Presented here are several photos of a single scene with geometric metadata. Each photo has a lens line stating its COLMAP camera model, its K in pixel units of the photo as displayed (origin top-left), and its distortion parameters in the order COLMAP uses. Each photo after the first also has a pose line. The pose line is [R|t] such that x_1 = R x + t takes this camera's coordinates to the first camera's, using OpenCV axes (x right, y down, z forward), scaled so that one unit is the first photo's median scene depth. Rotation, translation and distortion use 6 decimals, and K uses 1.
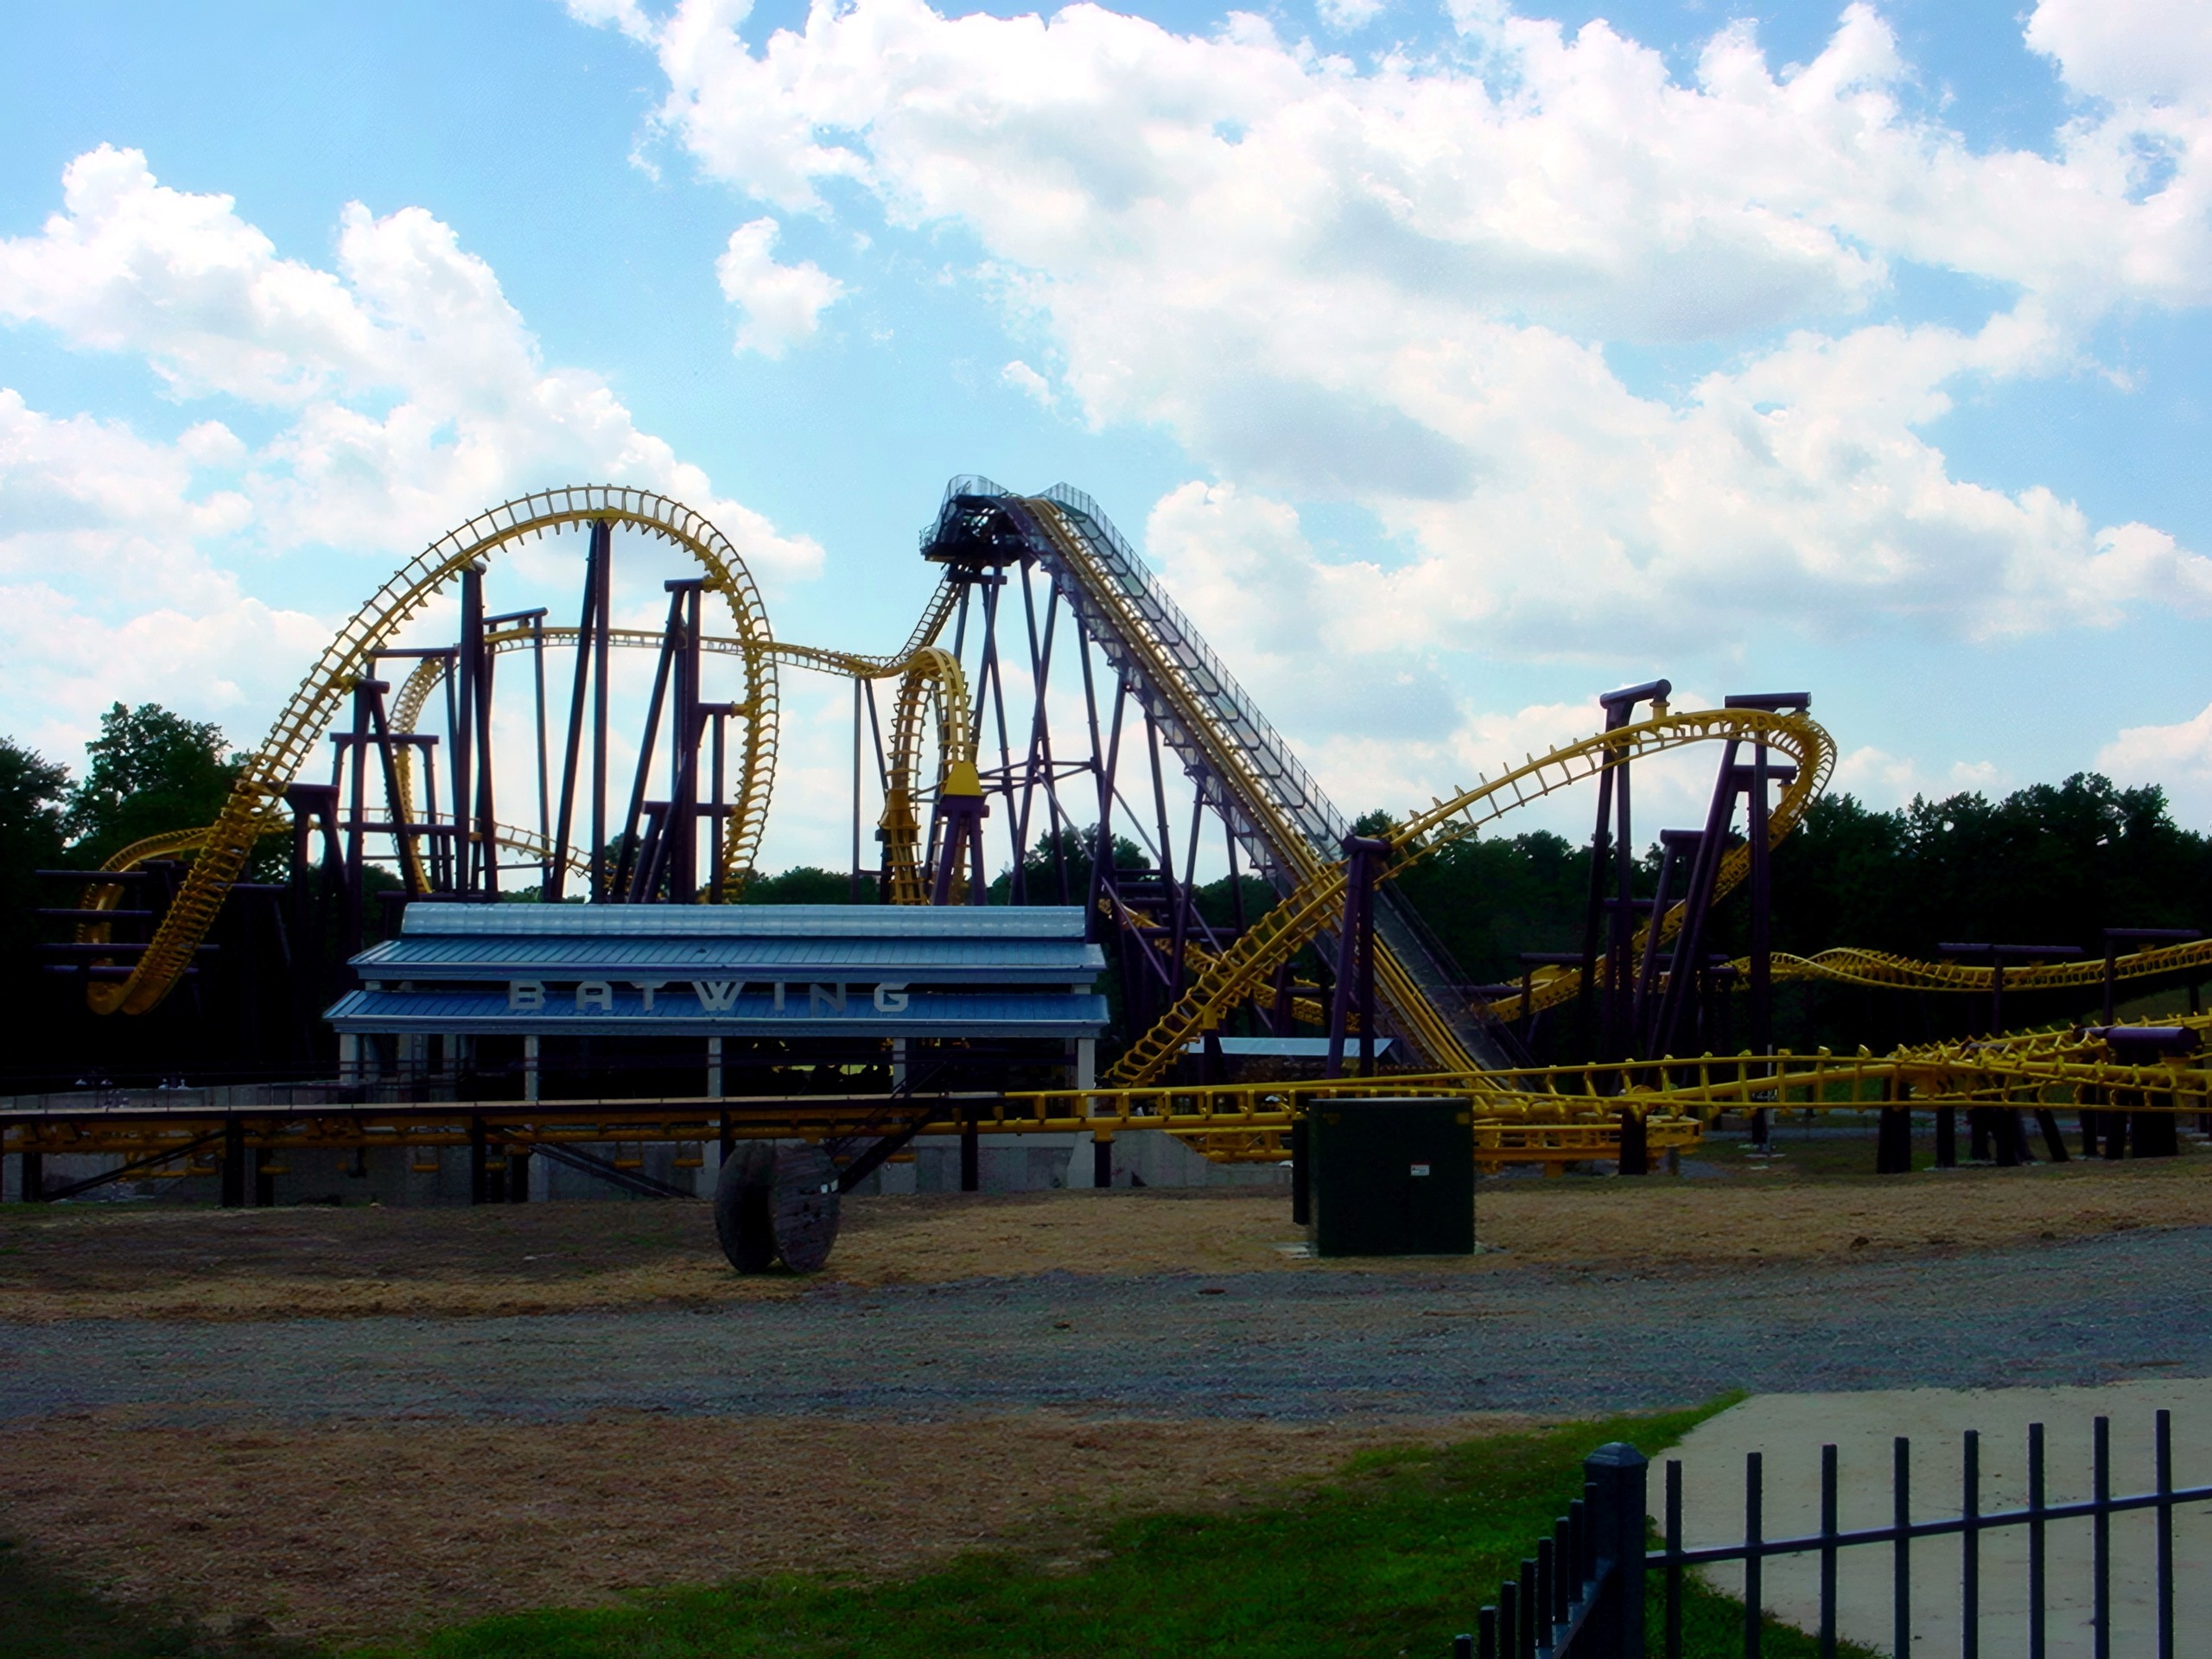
lens RADIAL K [[2941.3, 0, 1106.0], [0, 2941.3, 829.5], [0, 0, 1]] dist [-0.330617, 0.720861]
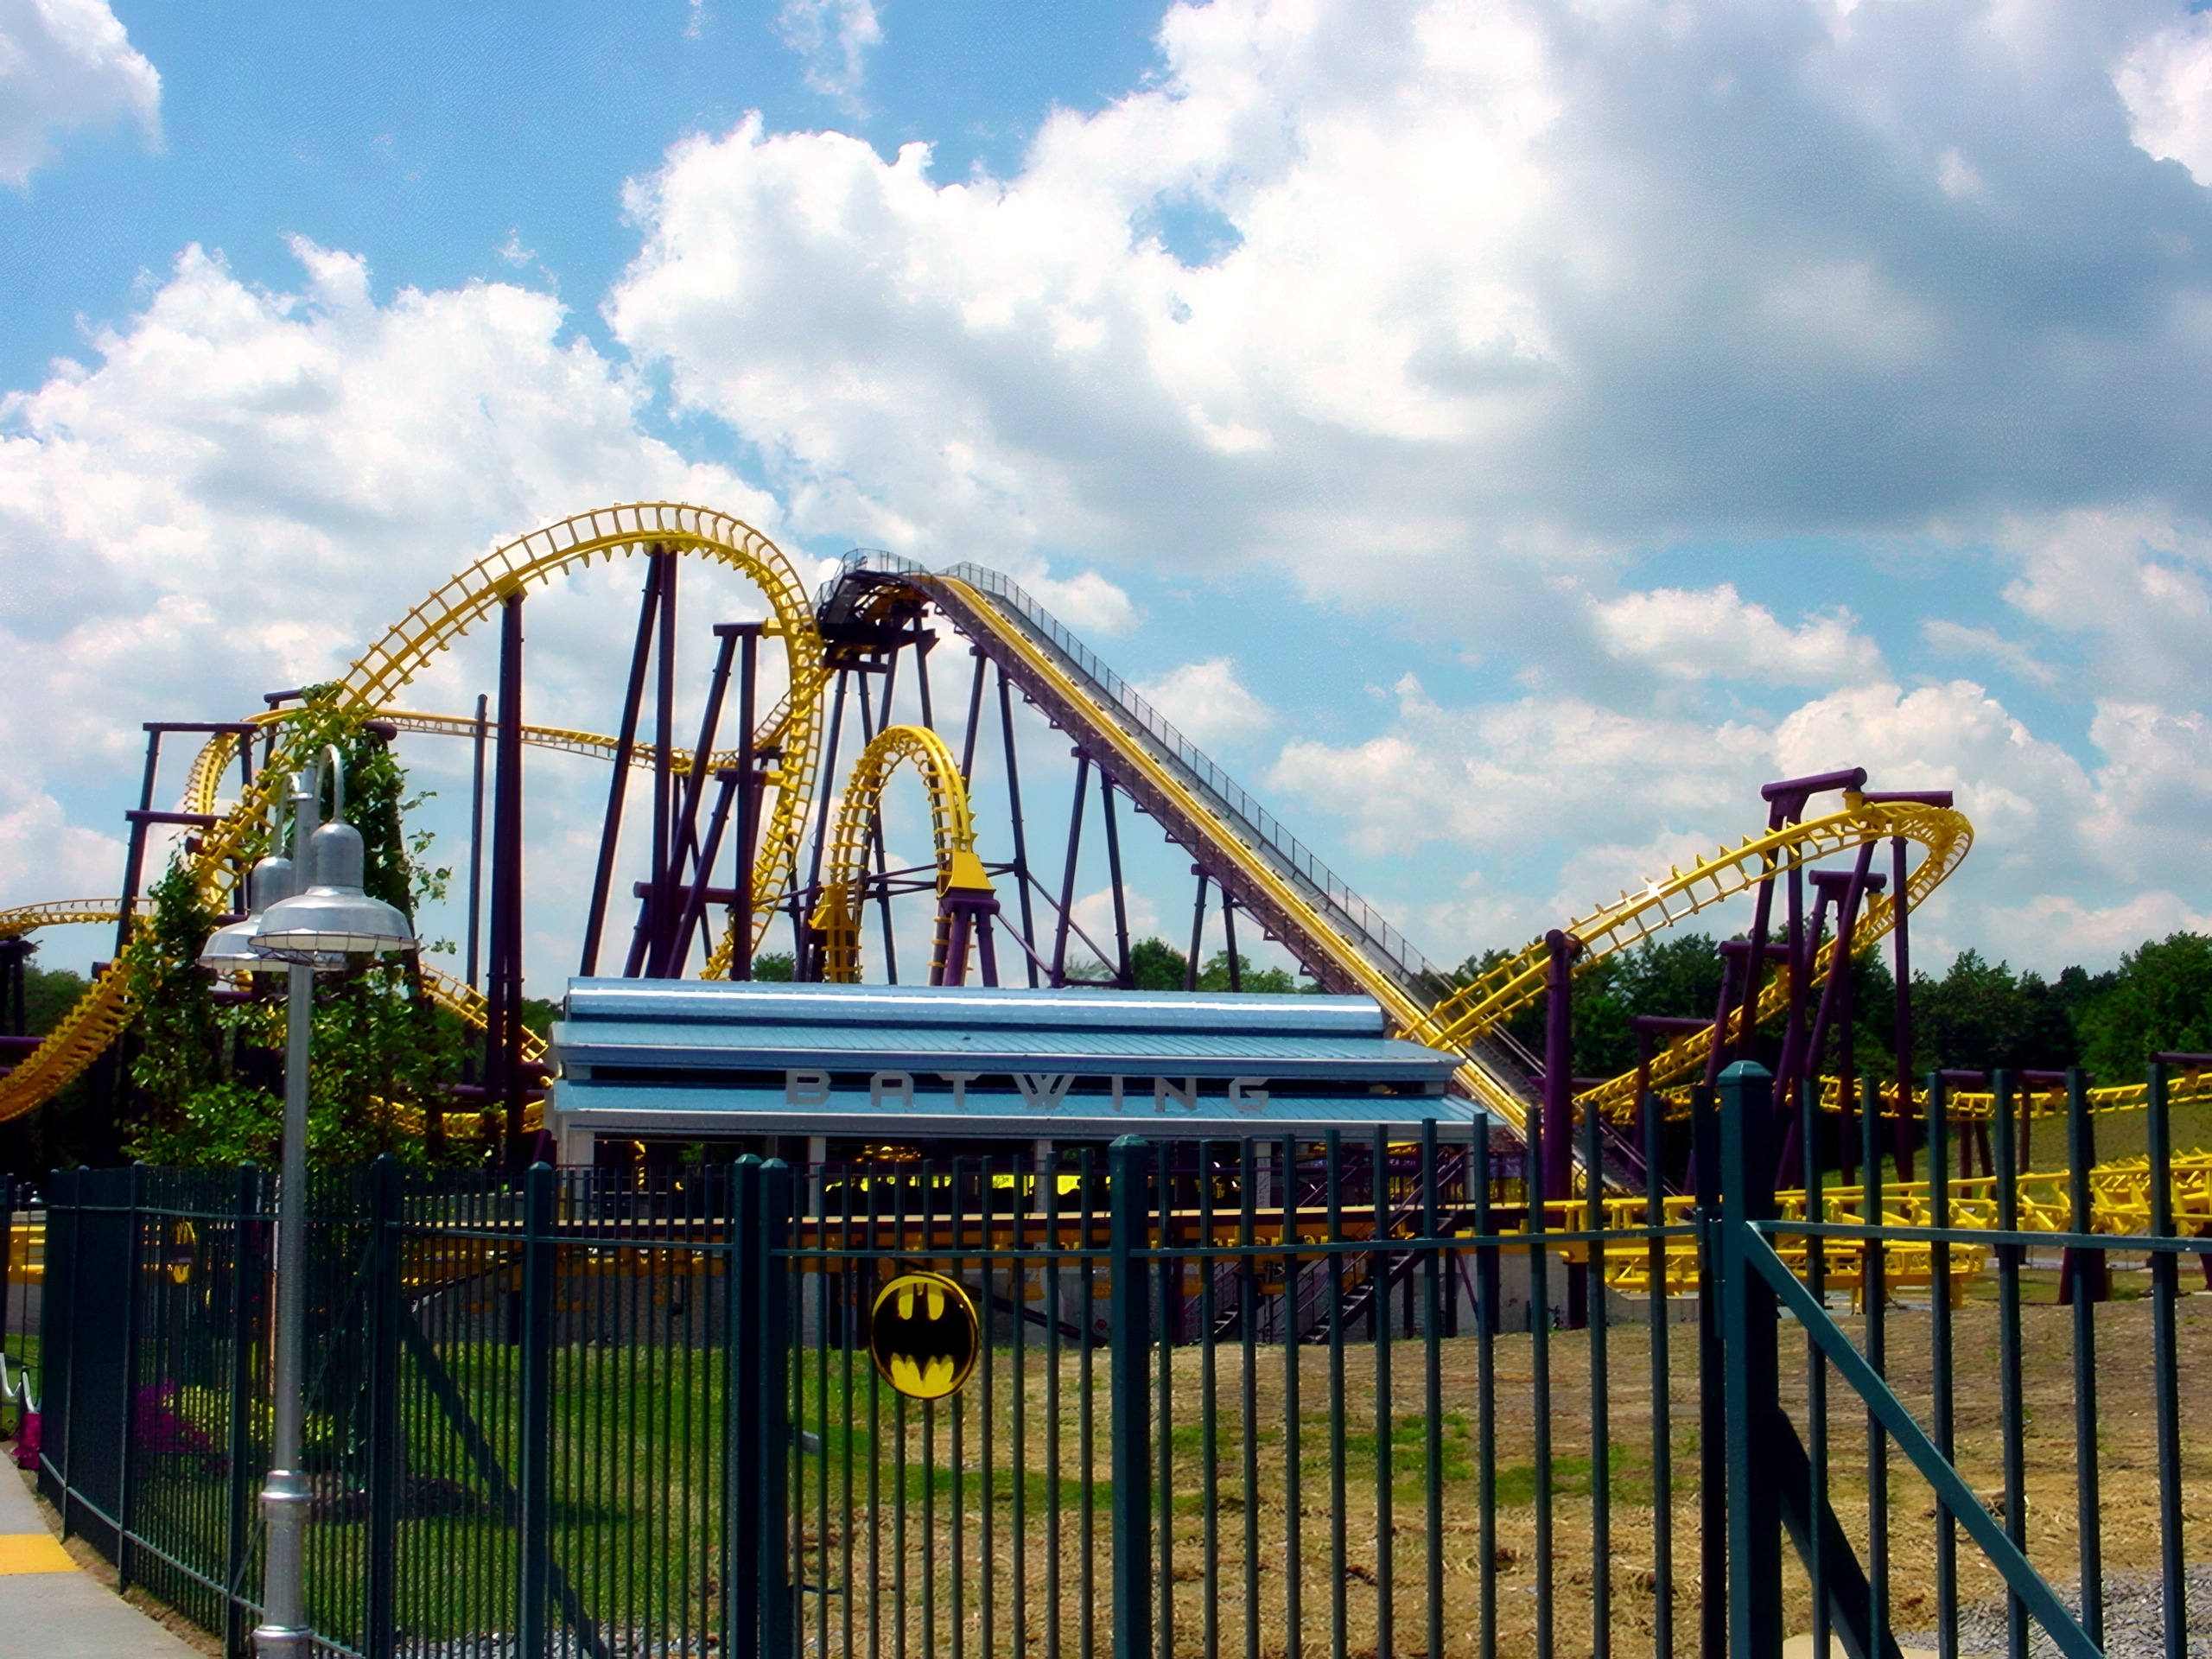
lens RADIAL K [[2941.3, 0, 1106.0], [0, 2941.3, 829.5], [0, 0, 1]] dist [-0.330617, 0.720861]
pose [[0.983586, 0.028075, 0.178242, -0.196344], [-0.018814, 0.998394, -0.053434, 0.020350], [-0.179456, 0.049203, 0.982535, 0.137058]]
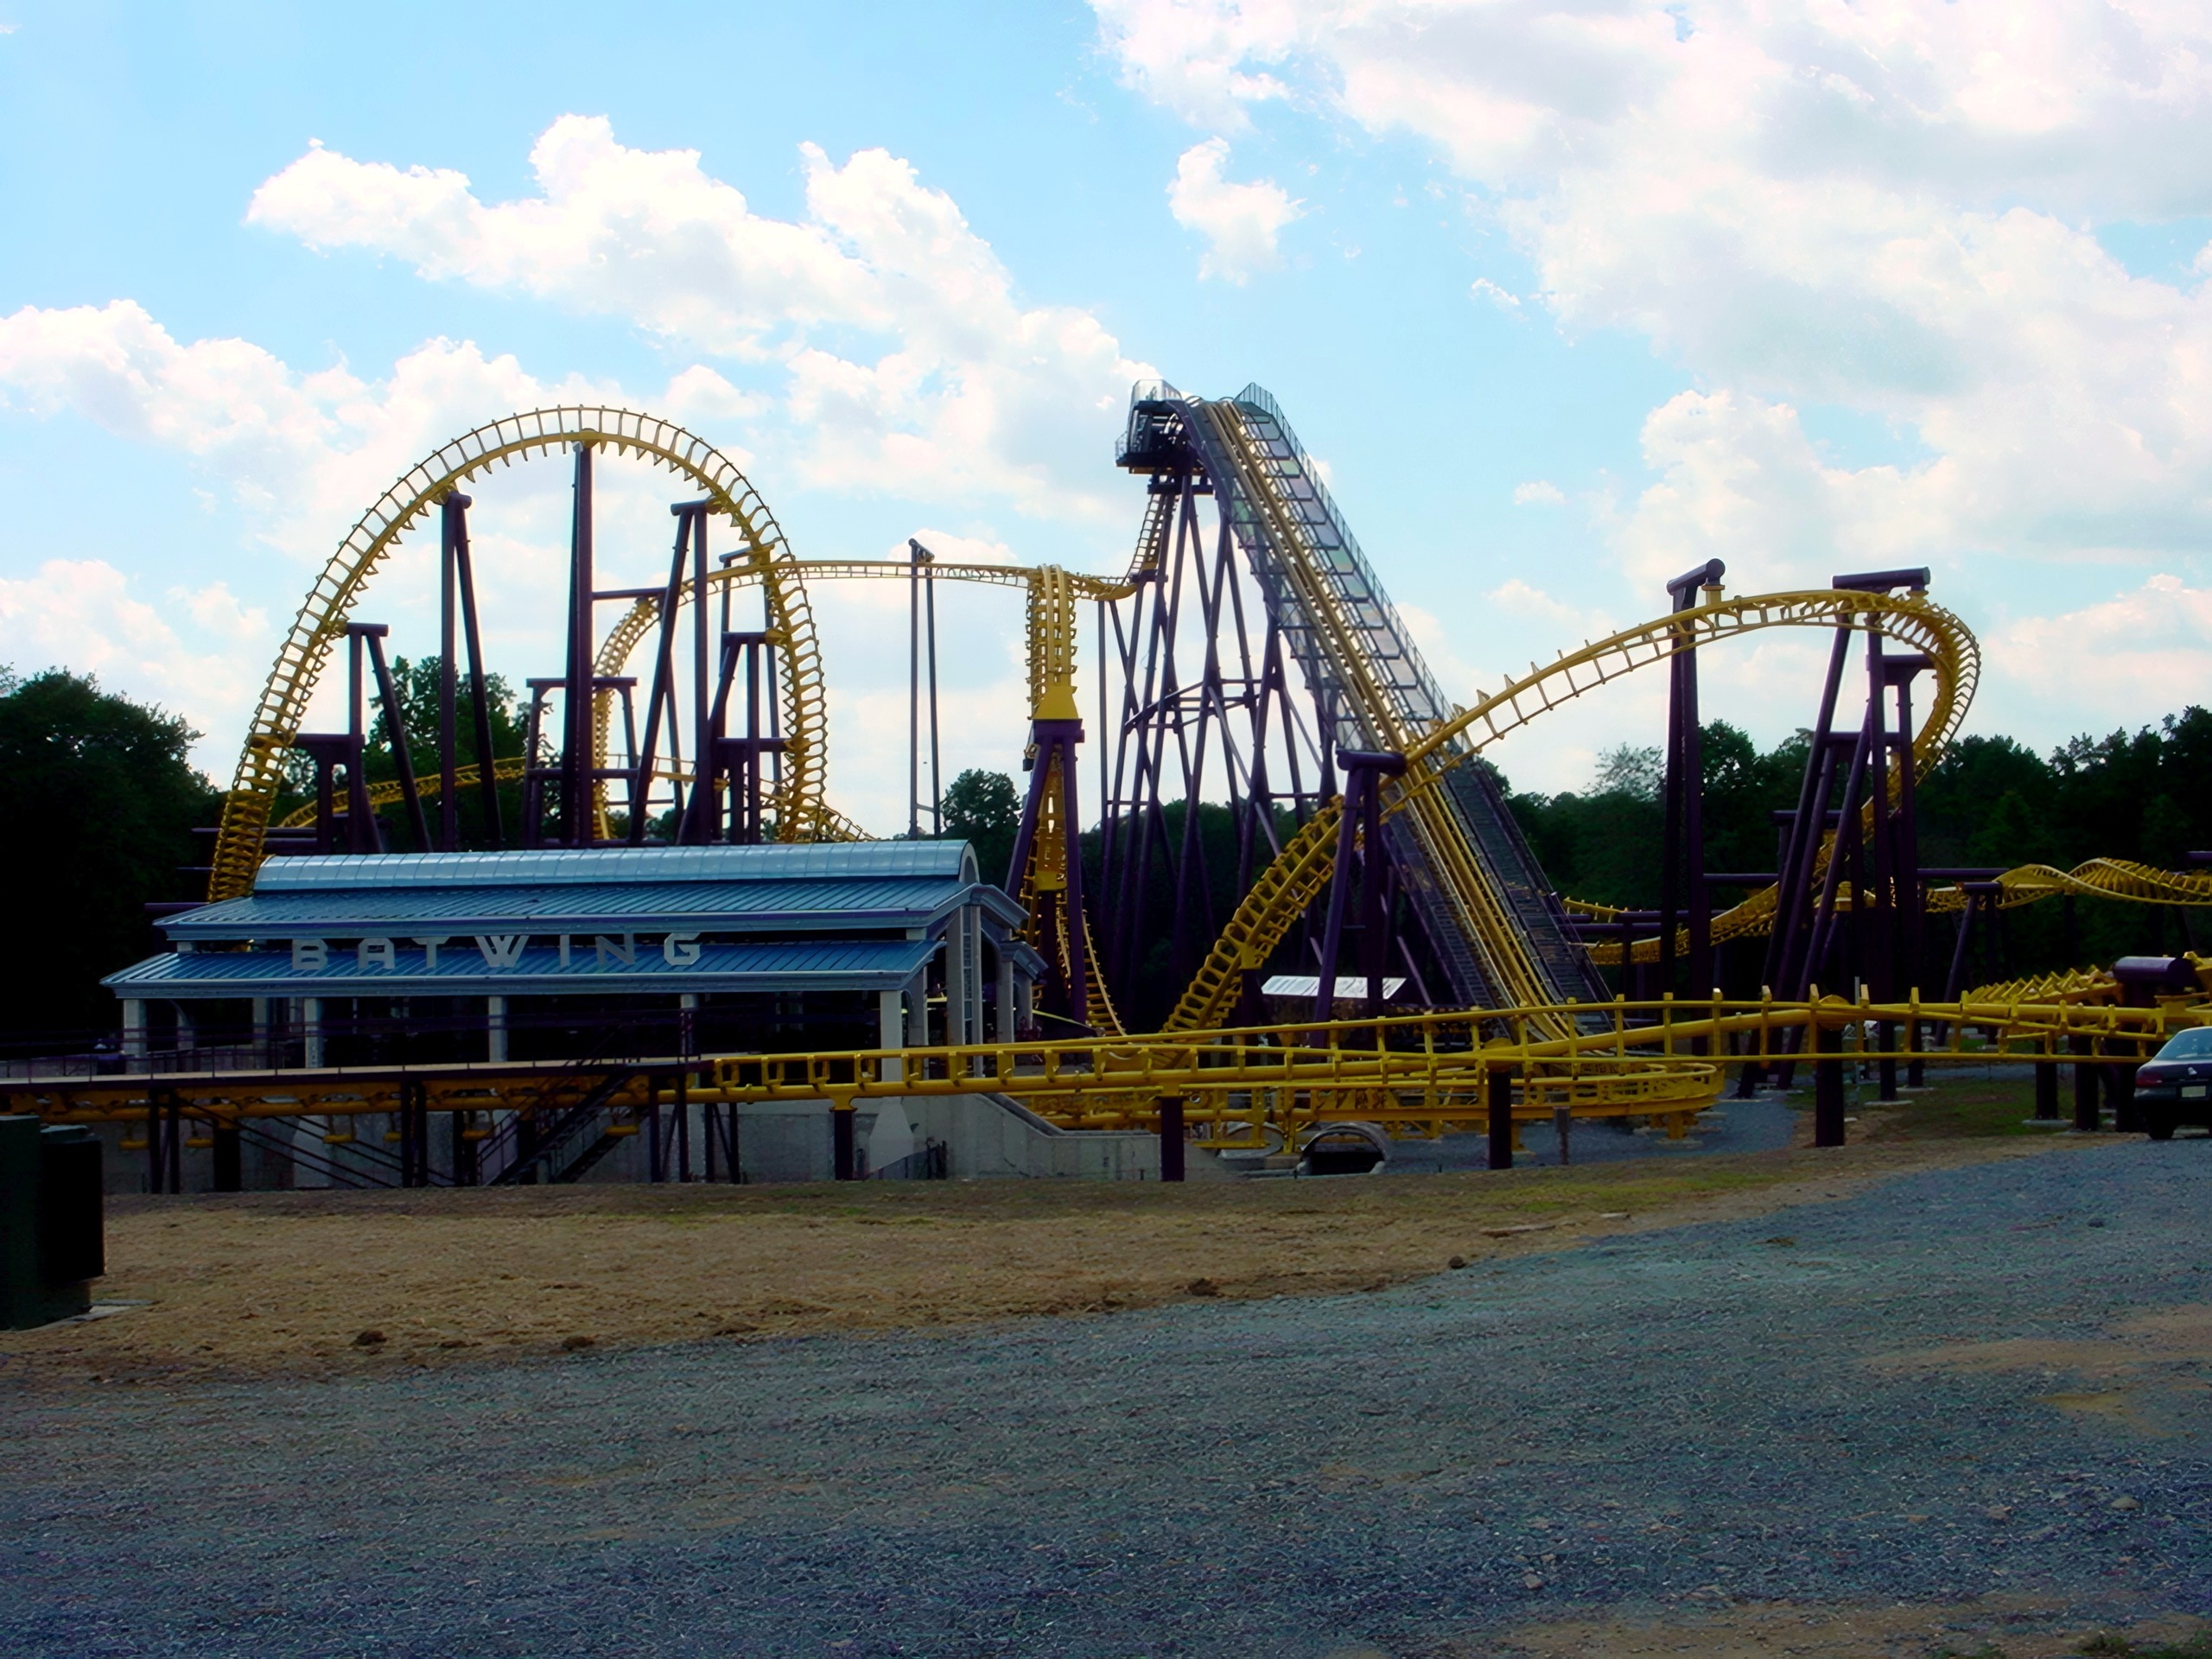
lens RADIAL K [[2941.3, 0, 1106.0], [0, 2941.3, 829.5], [0, 0, 1]] dist [-0.330617, 0.720861]
pose [[0.980881, -0.028365, -0.192530, 0.169451], [0.033066, 0.999227, 0.021251, 0.004446], [0.191778, -0.027211, 0.981061, 0.109464]]
